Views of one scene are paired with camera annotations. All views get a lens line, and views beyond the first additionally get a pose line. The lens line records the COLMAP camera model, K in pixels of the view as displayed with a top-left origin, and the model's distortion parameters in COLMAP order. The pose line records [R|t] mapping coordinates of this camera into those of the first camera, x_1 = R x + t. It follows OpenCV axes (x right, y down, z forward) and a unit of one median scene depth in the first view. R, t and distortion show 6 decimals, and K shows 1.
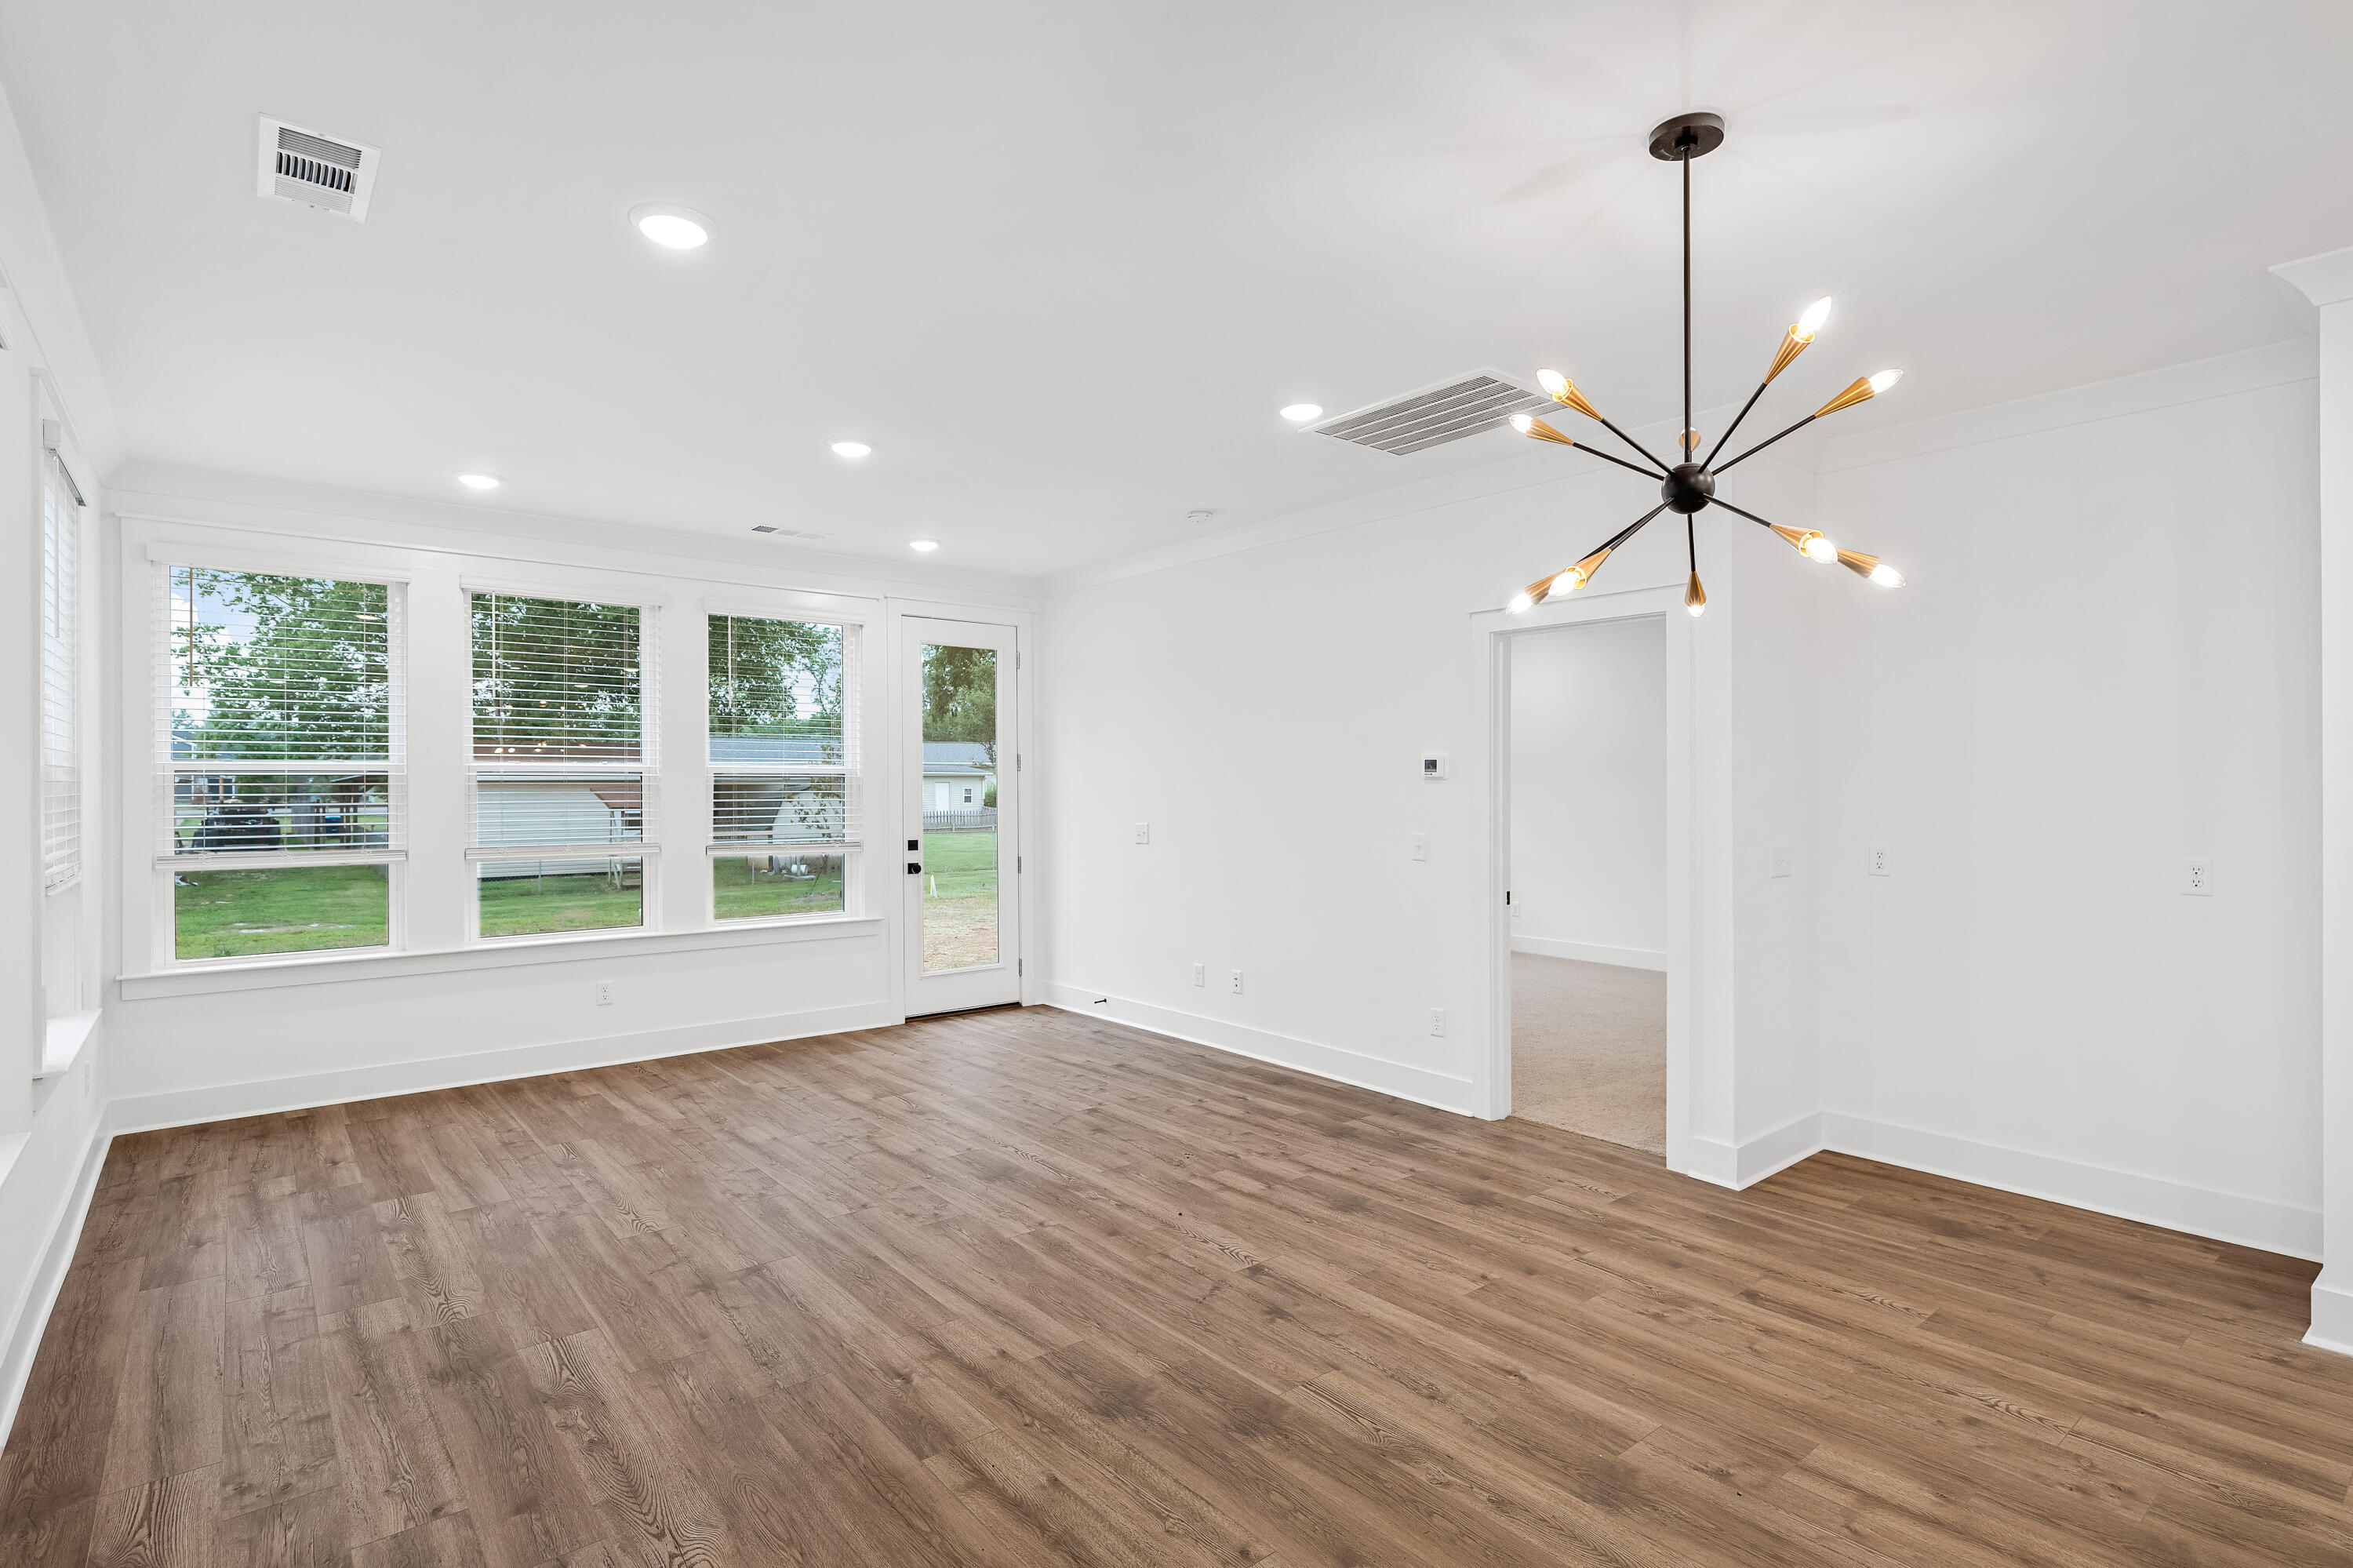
lens RADIAL K [[1174.3, 0, 1179.9], [0, 1174.3, 787.5], [0, 0, 1]] dist [-0.001747, -0.002115]
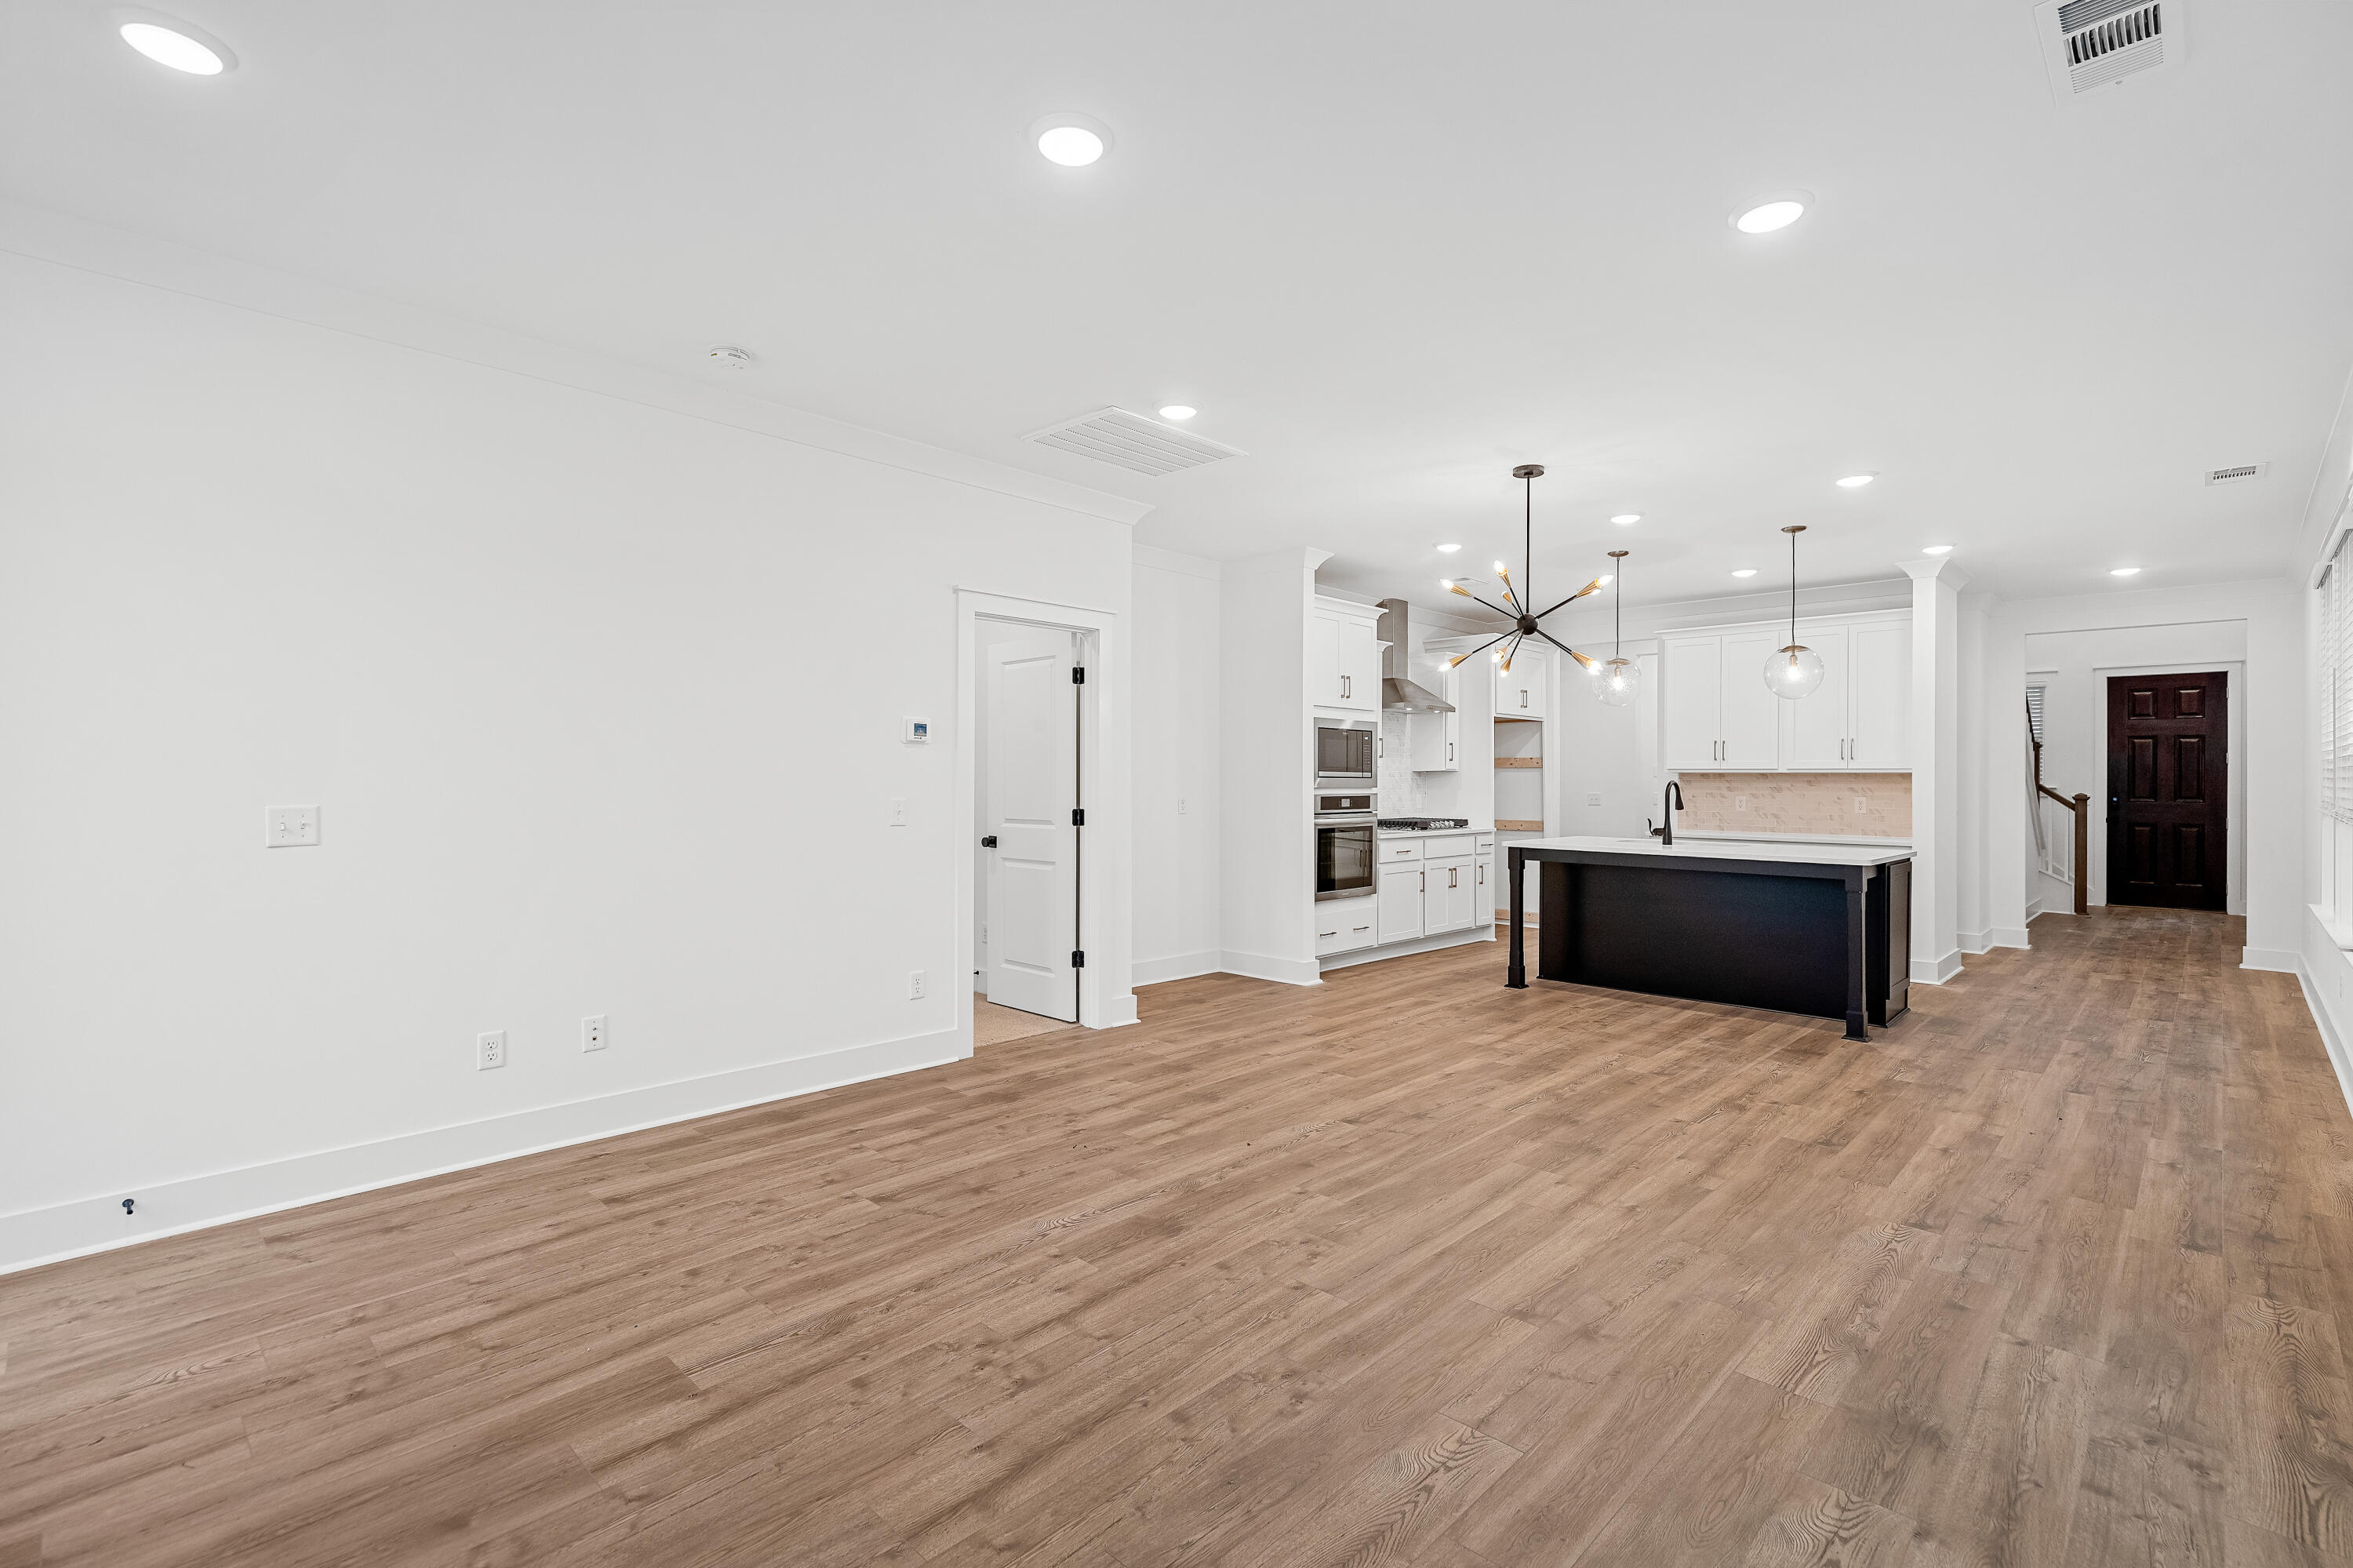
lens RADIAL K [[1063.6, 0, 1187.5], [0, 1063.6, 774.7], [0, 0, 1]] dist [0.004244, -0.002051]
pose [[-0.124523, 0.006011, 0.992199, -0.825763], [-0.001003, 0.999980, -0.006184, 0.028713], [-0.992216, -0.001765, -0.124515, 1.017788]]
